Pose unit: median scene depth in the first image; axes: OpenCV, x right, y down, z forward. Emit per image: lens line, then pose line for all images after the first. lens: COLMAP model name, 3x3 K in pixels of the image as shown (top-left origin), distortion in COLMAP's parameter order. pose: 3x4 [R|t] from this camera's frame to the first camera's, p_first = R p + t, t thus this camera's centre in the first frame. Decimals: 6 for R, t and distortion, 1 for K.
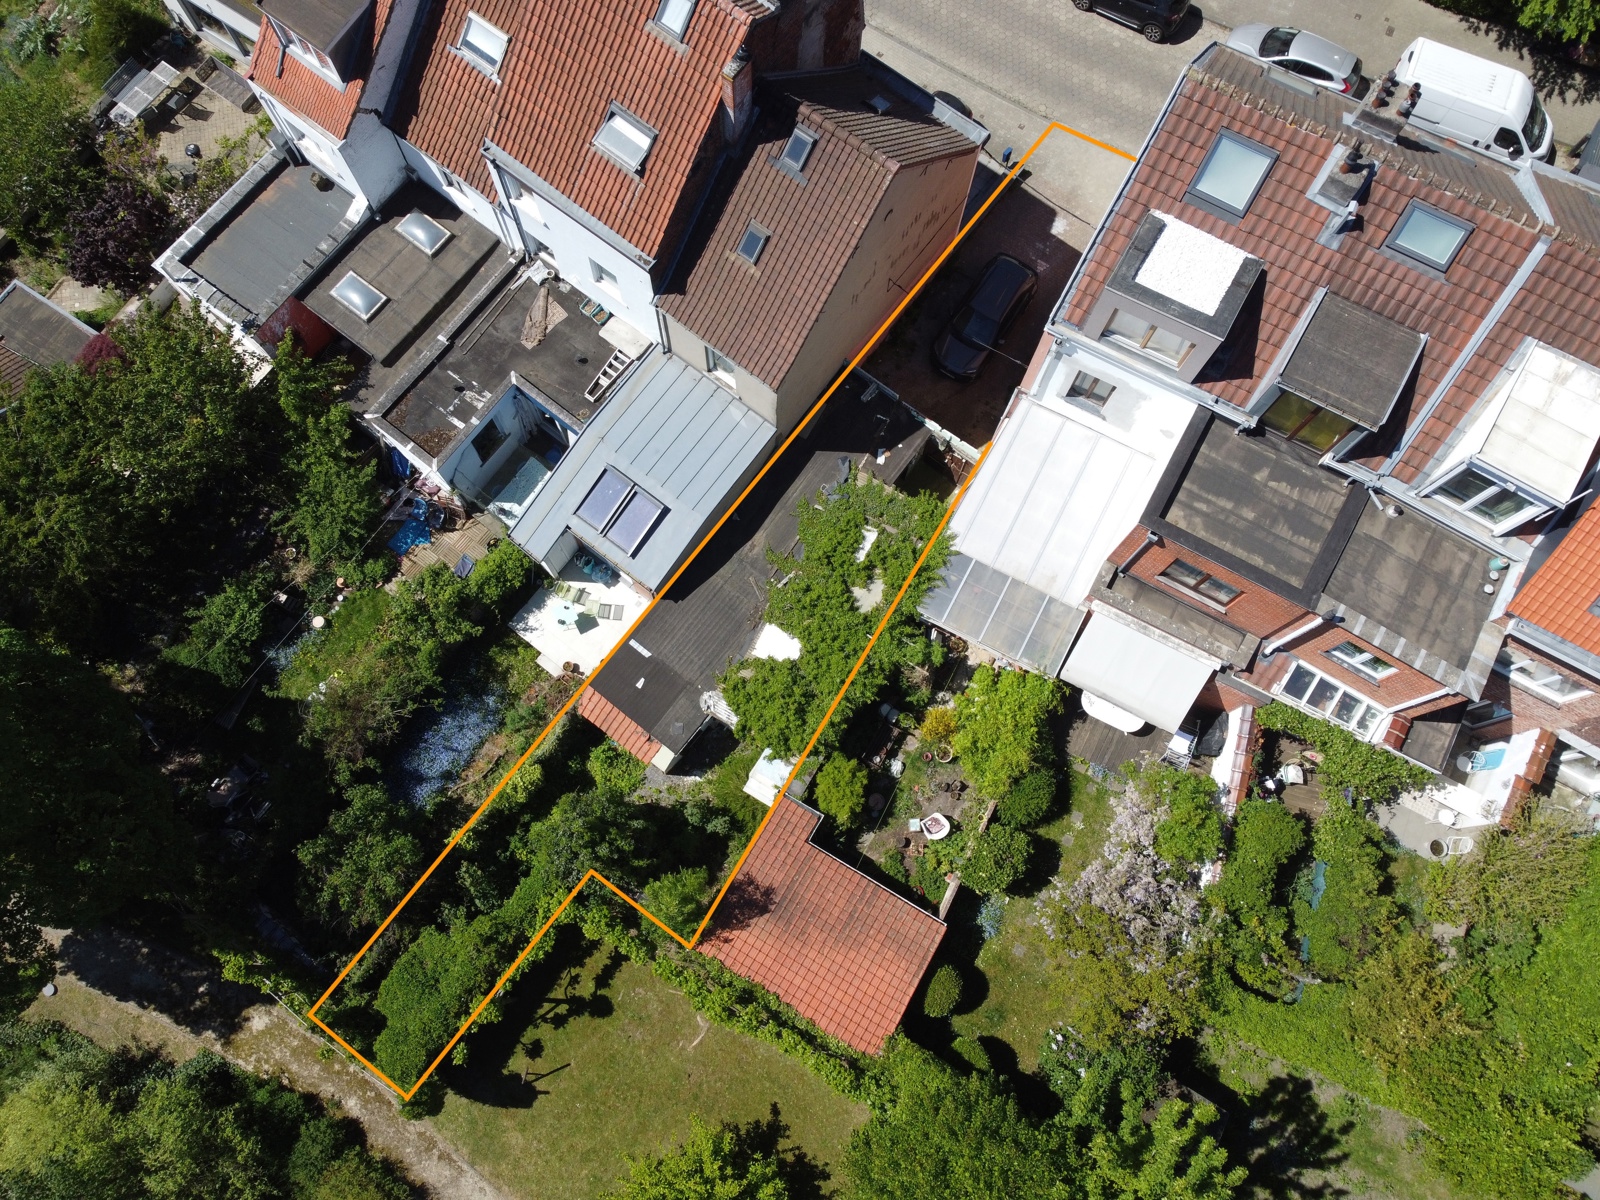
lens RADIAL K [[1208.3, 0, 794.9], [0, 1208.3, 605.3], [0, 0, 1]] dist [-0.001396, -0.005690]
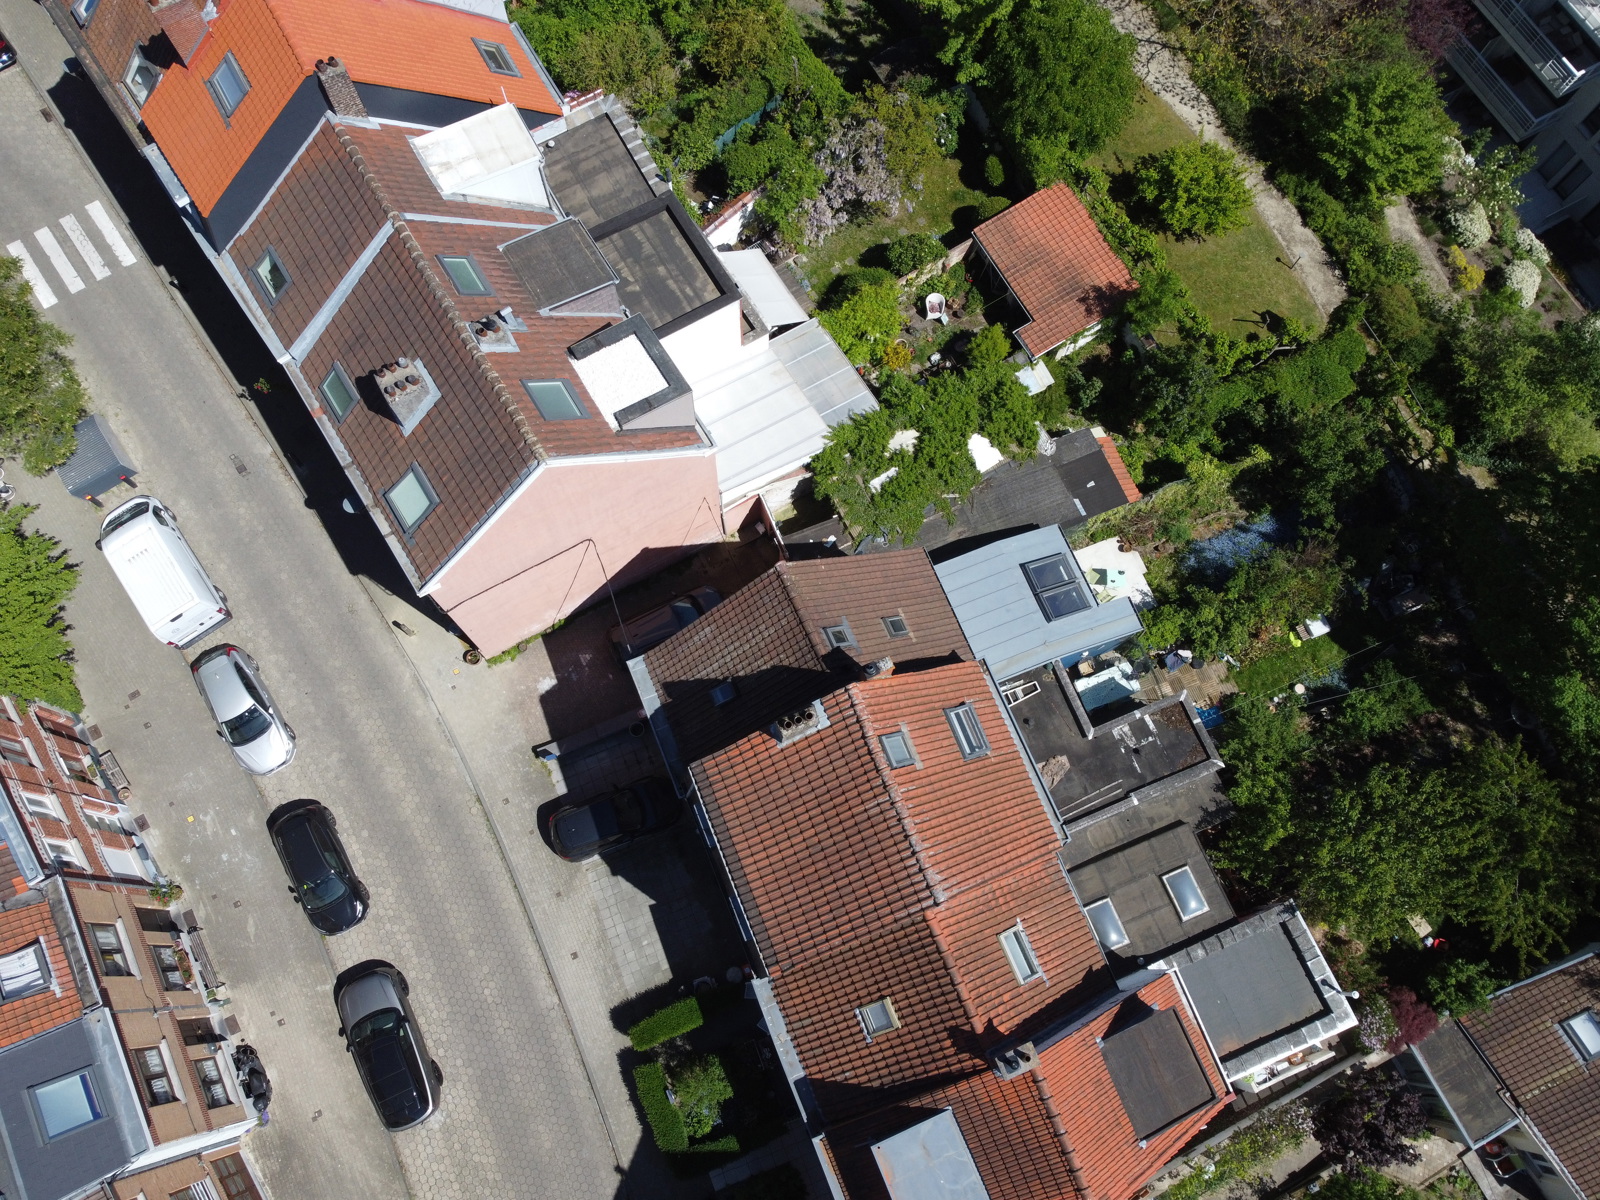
lens RADIAL K [[1208.3, 0, 794.9], [0, 1208.3, 605.3], [0, 0, 1]] dist [-0.001396, -0.005690]
pose [[-0.864732, -0.489561, 0.112113, -0.064895], [0.475395, -0.725870, 0.497105, -0.815159], [-0.161984, 0.483160, 0.860417, 0.024616]]
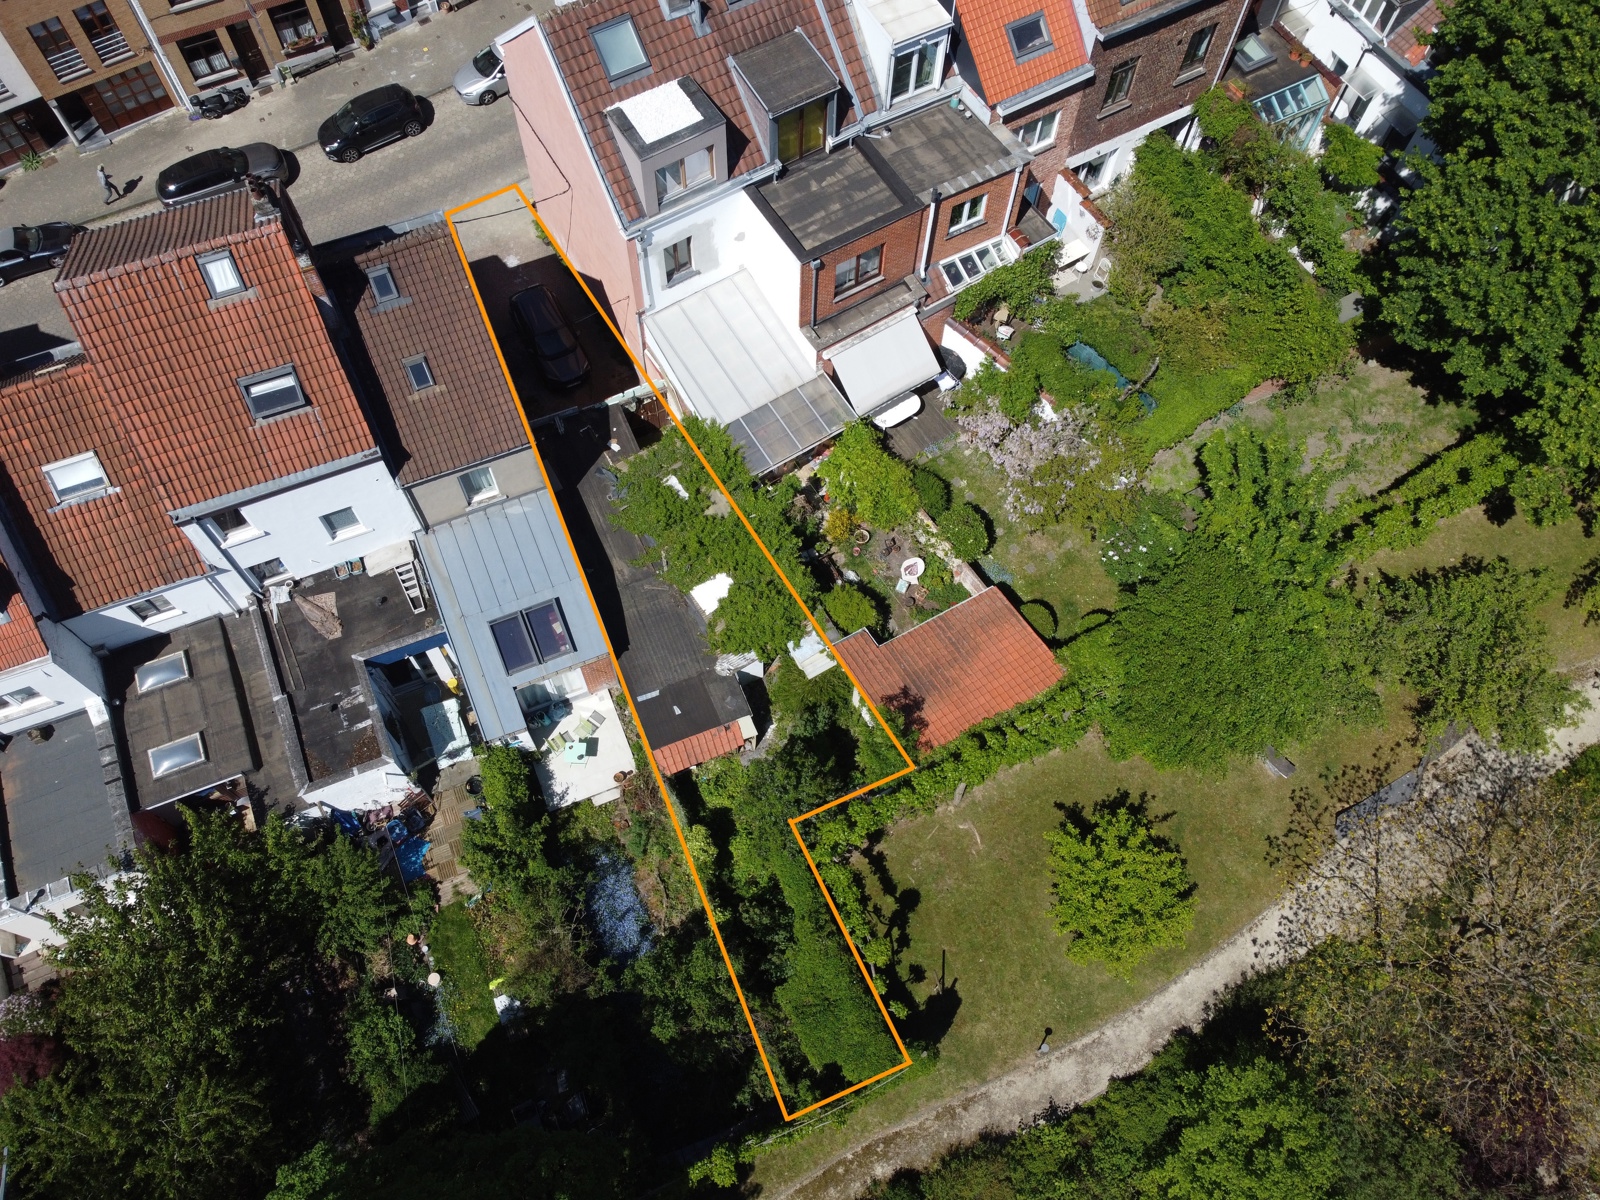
lens RADIAL K [[1208.3, 0, 794.9], [0, 1208.3, 605.3], [0, 0, 1]] dist [-0.001396, -0.005690]
pose [[0.490479, -0.784318, 0.379835, -0.418933], [0.839788, 0.541824, 0.034392, 0.066096], [-0.232778, 0.302112, 0.924415, -0.051033]]
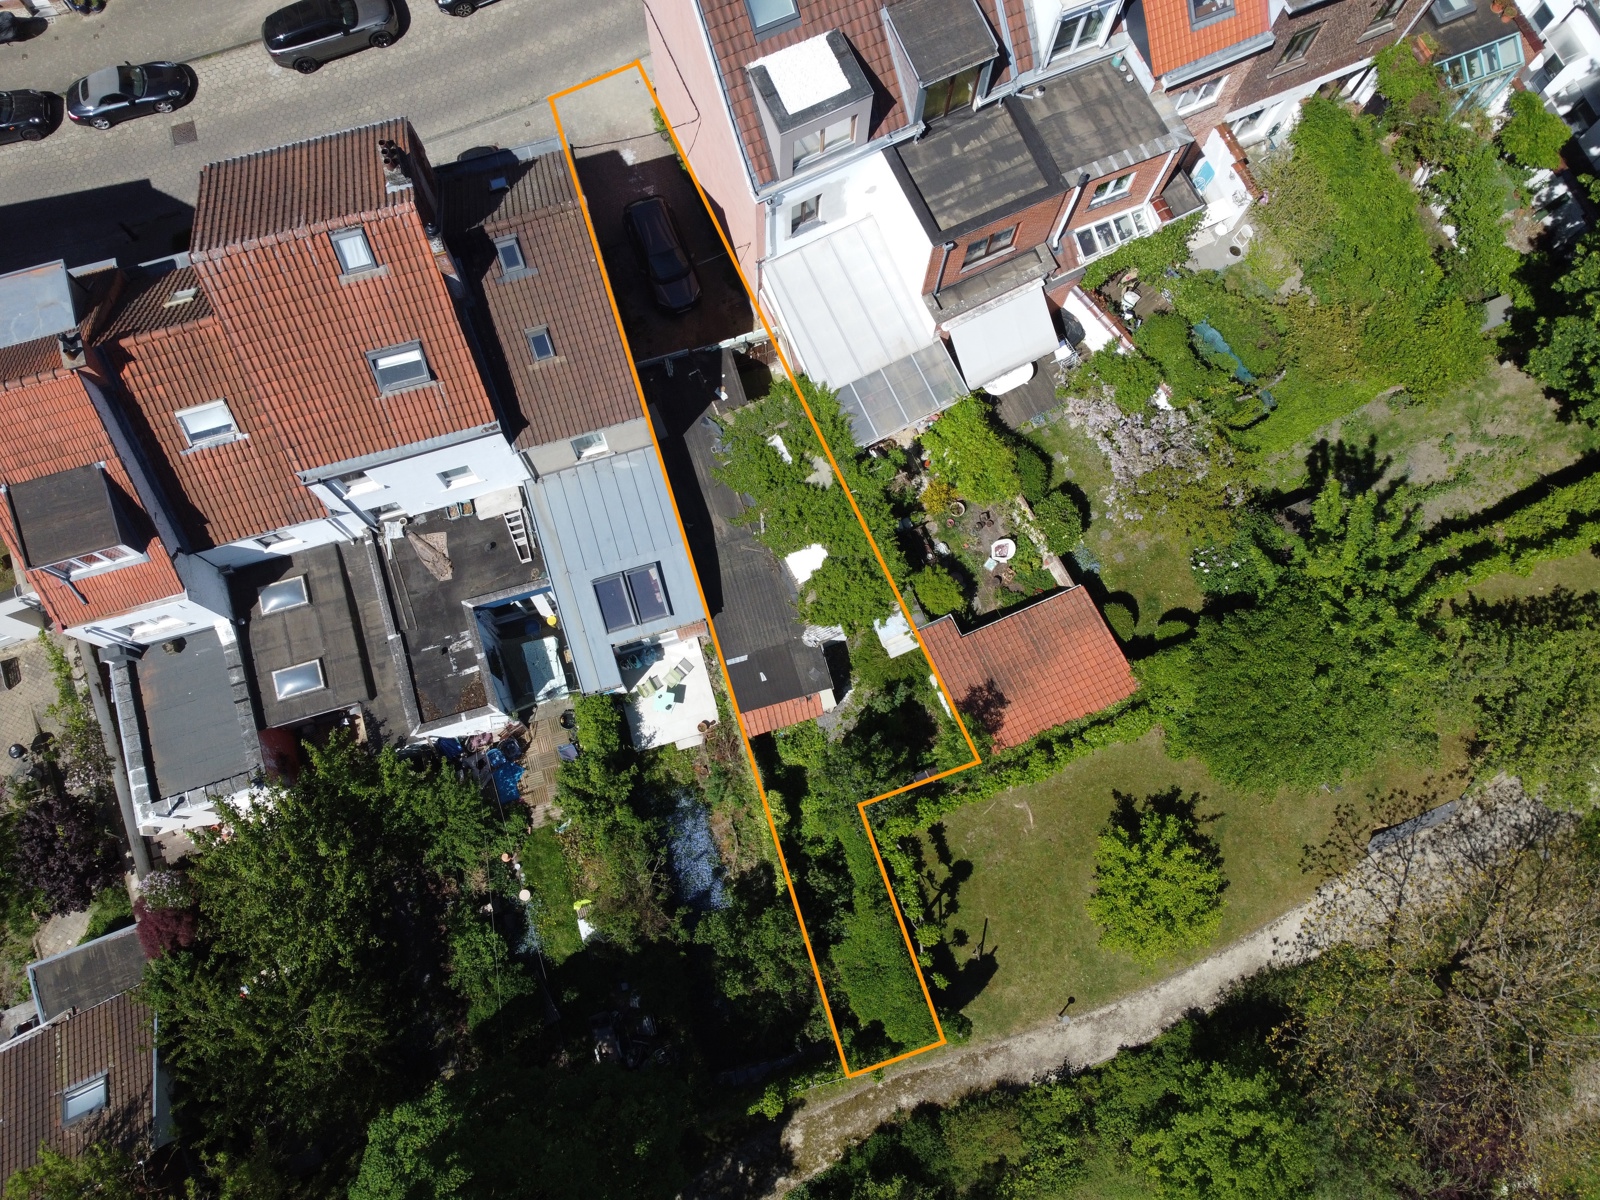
lens RADIAL K [[1208.3, 0, 794.9], [0, 1208.3, 605.3], [0, 0, 1]] dist [-0.001396, -0.005690]
pose [[0.583279, -0.791852, 0.180988, -0.266804], [0.782967, 0.607411, 0.134218, -0.107040], [-0.216215, 0.063421, 0.974284, -0.119048]]
